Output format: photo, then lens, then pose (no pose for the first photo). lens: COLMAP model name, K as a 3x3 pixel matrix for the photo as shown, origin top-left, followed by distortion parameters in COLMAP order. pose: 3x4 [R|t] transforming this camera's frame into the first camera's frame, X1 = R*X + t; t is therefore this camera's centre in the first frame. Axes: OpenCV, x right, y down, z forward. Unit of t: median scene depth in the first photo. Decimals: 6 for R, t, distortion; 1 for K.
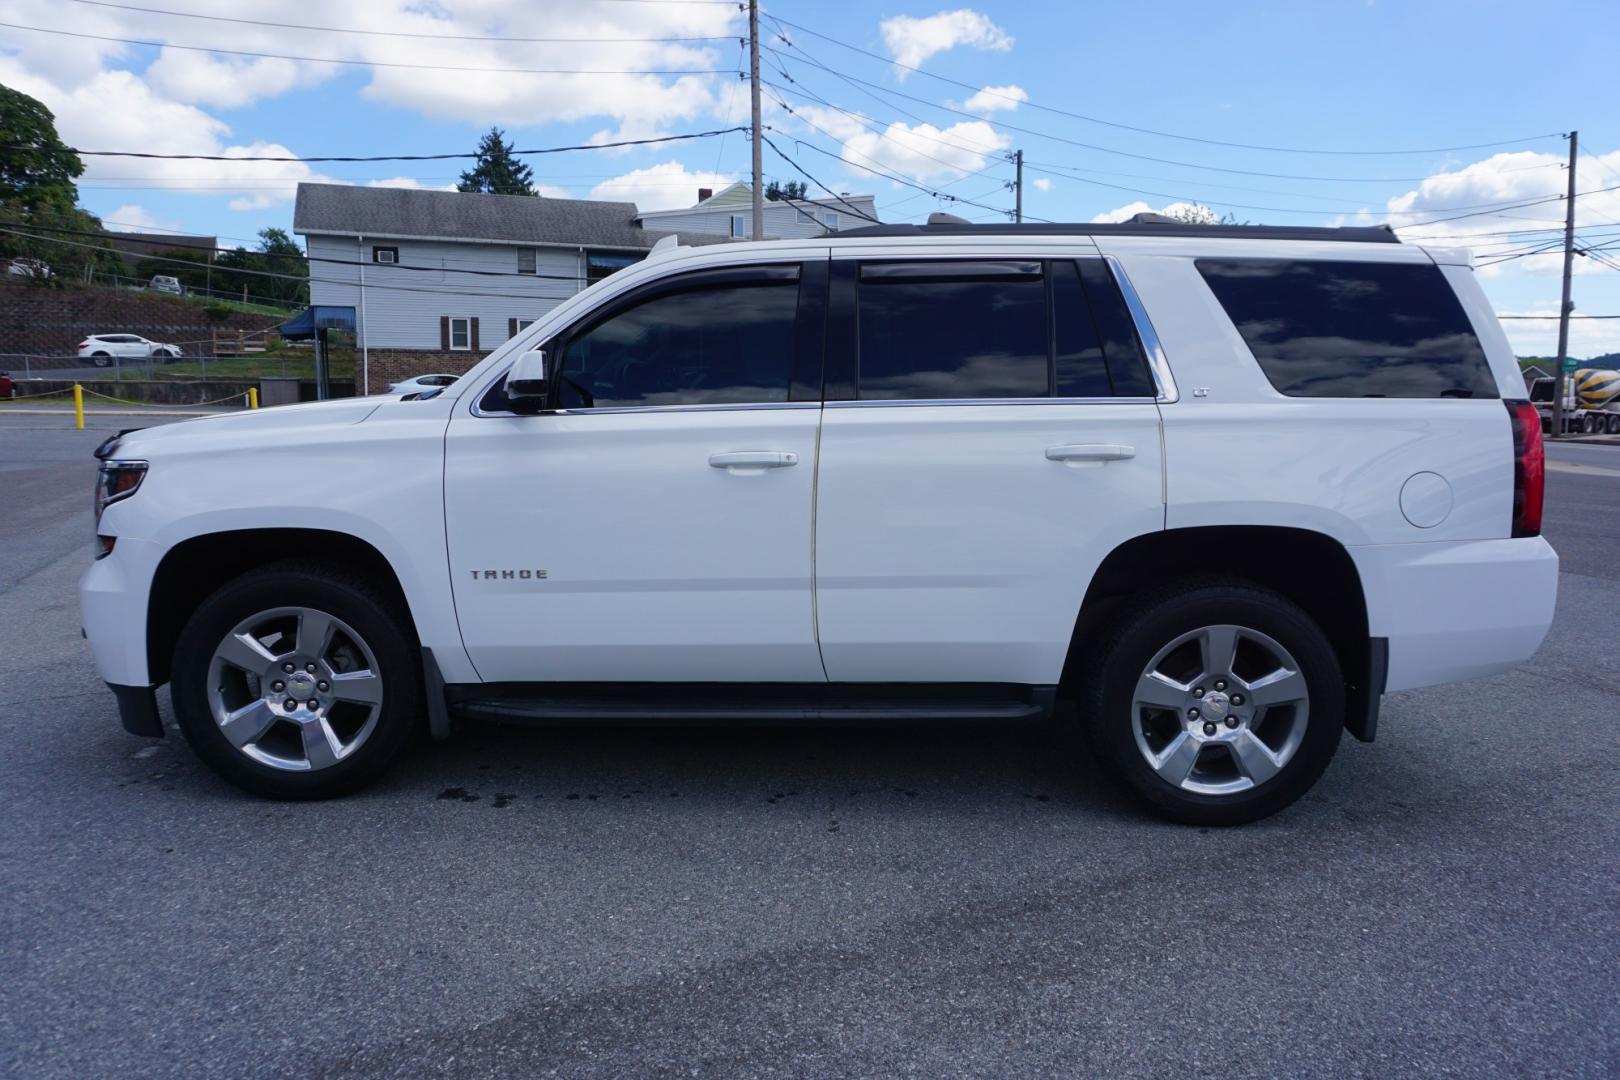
lens RADIAL K [[1086.2, 0, 806.8], [0, 1086.2, 534.9], [0, 0, 1]] dist [-0.044643, 0.031996]
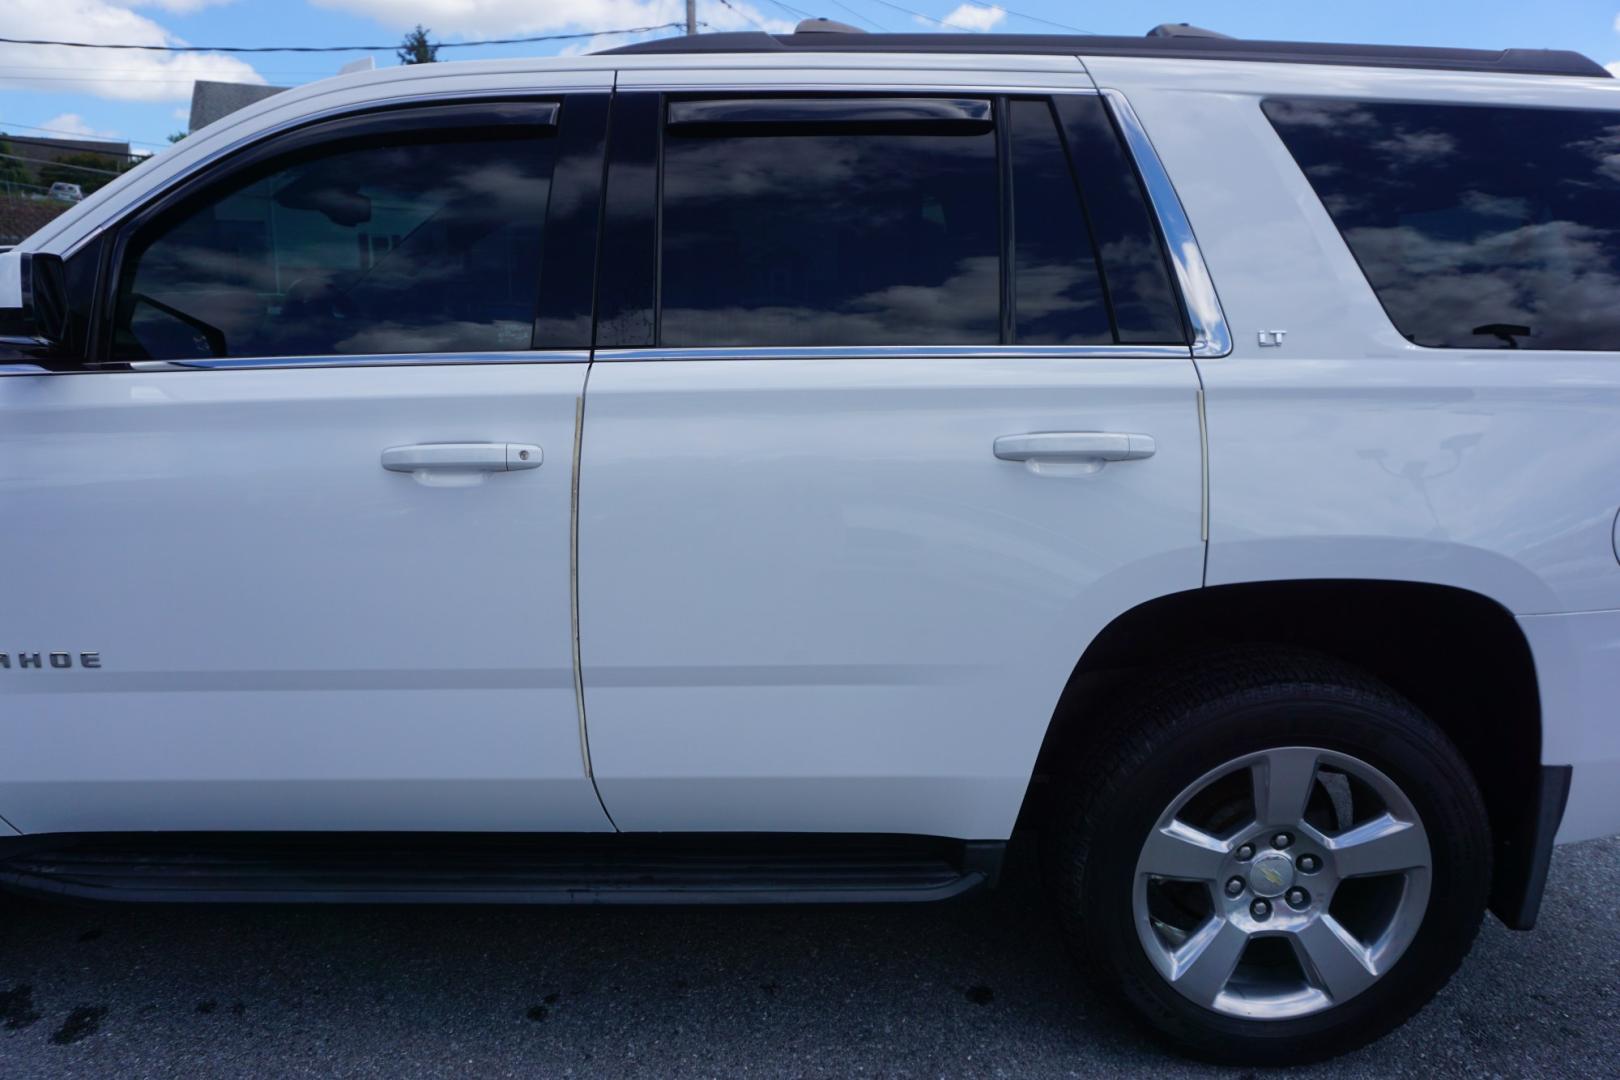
lens RADIAL K [[1086.2, 0, 808.1], [0, 1086.2, 536.9], [0, 0, 1]] dist [-0.044643, 0.031996]
pose [[0.998952, -0.001150, 0.045755, 0.096102], [-0.002153, 0.997398, 0.072056, -0.066257], [-0.045719, -0.072079, 0.996351, 0.430108]]
